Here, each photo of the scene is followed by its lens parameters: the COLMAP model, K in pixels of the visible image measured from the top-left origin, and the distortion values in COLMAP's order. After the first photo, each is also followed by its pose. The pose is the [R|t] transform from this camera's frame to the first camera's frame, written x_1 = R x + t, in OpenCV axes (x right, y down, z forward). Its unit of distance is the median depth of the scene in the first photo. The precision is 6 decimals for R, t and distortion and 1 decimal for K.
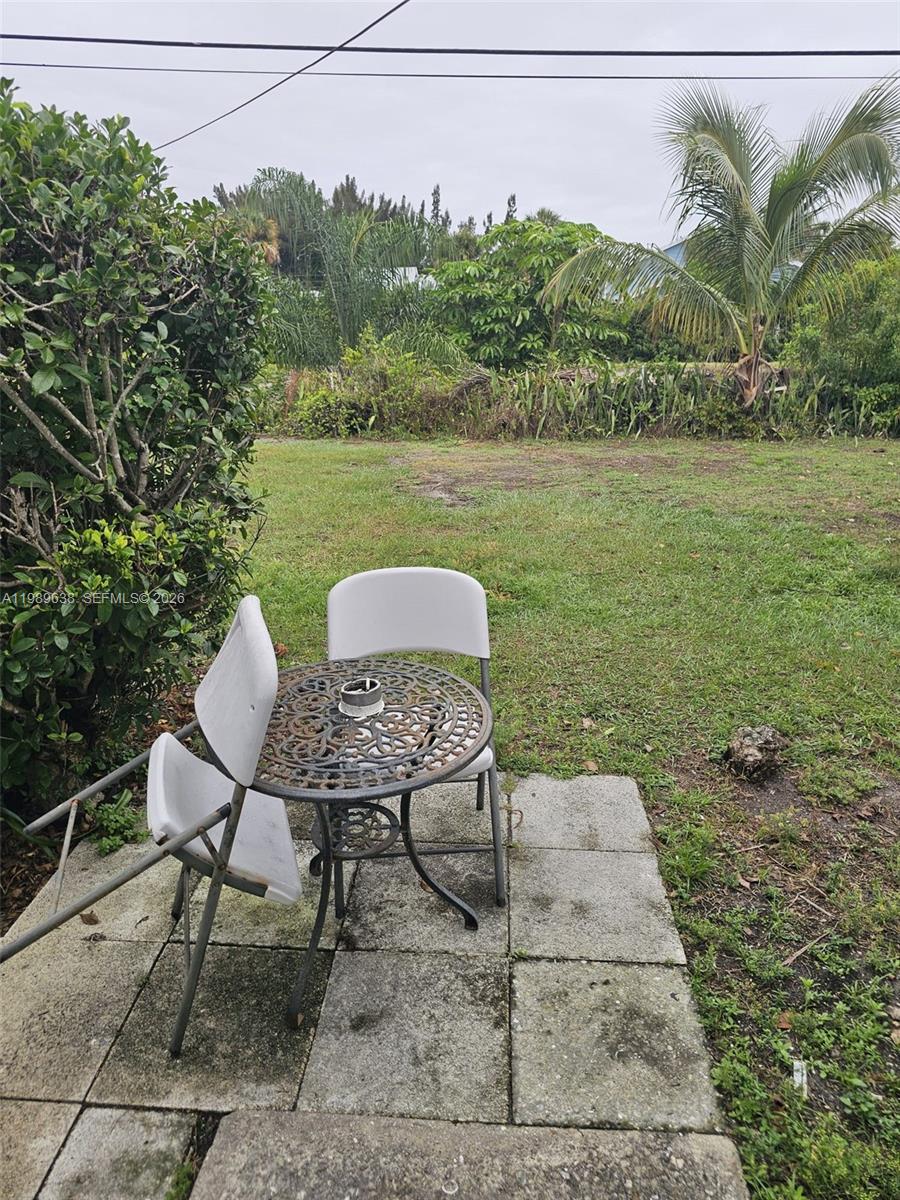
lens RADIAL K [[815.9, 0, 445.8], [0, 815.9, 597.4], [0, 0, 1]] dist [0.044305, -0.036120]
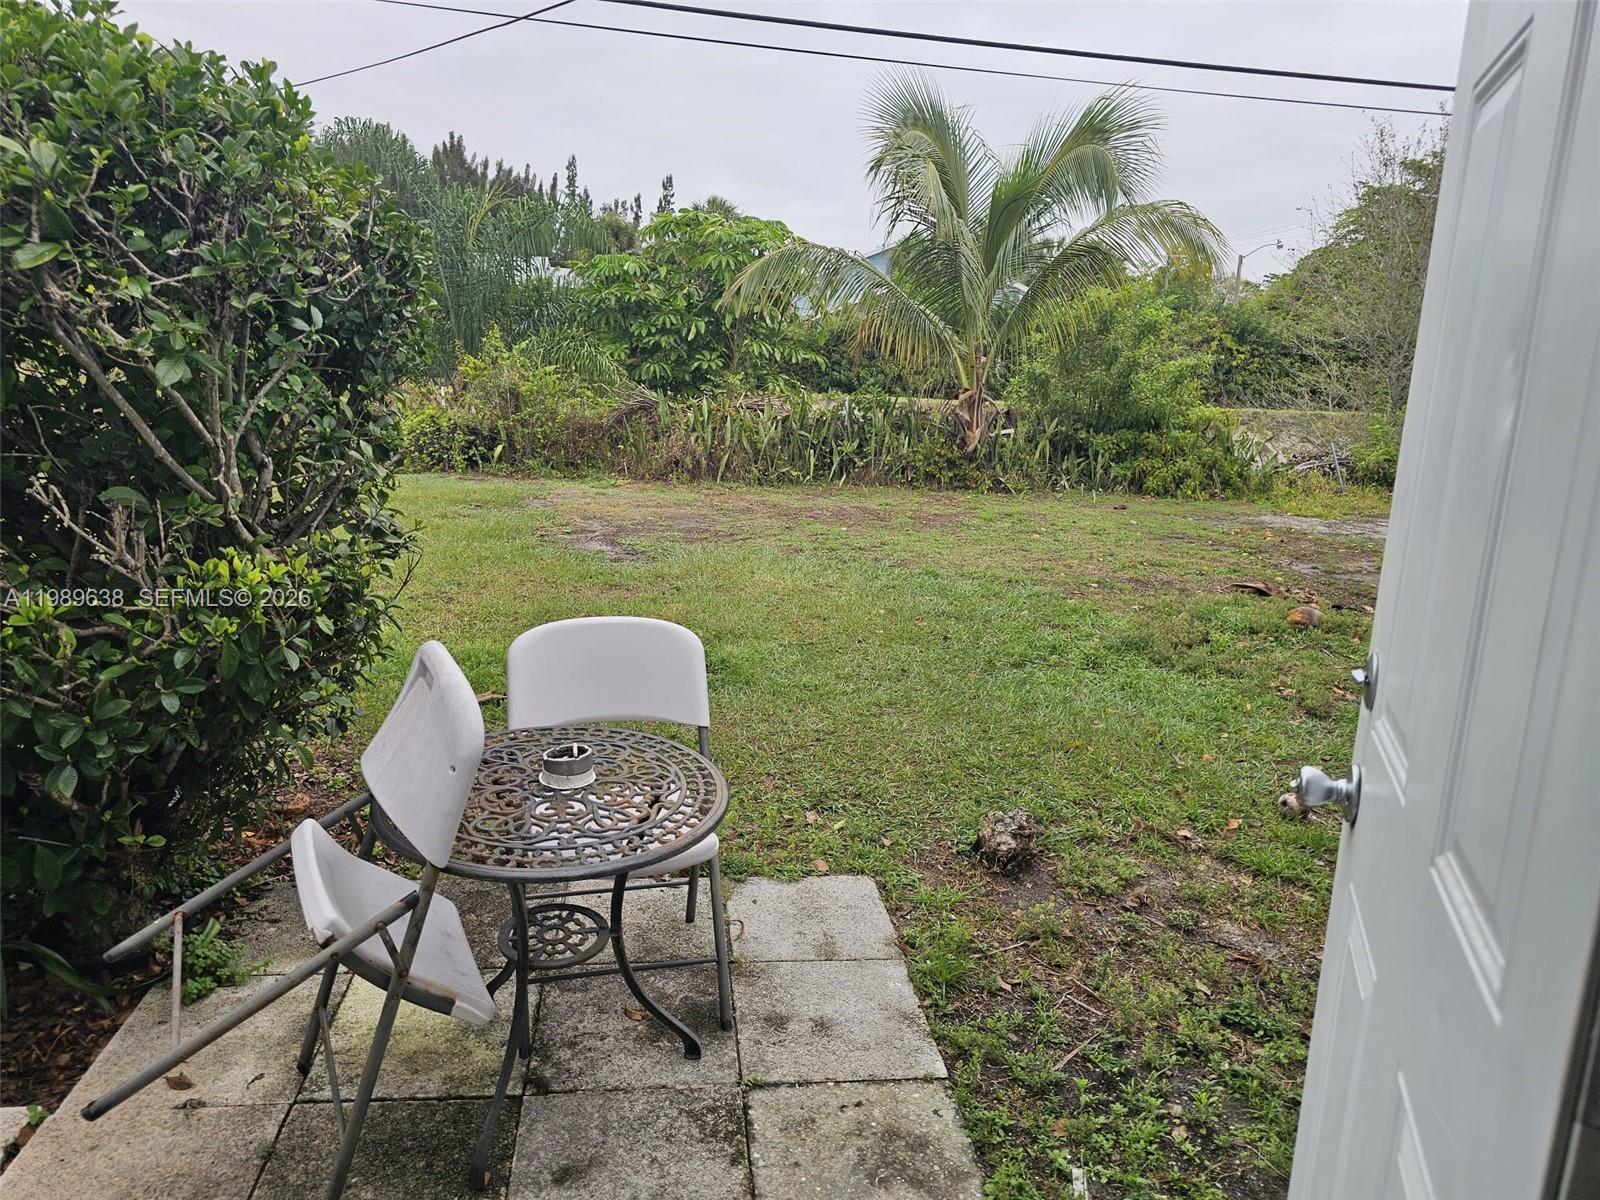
lens RADIAL K [[1087.9, 0, 788.6], [0, 1087.9, 603.9], [0, 0, 1]] dist [0.044305, -0.036120]
pose [[0.982085, 0.007363, 0.188297, -0.075497], [0.008328, 0.996564, -0.082406, 0.042039], [-0.188256, 0.082497, 0.978649, -0.104479]]
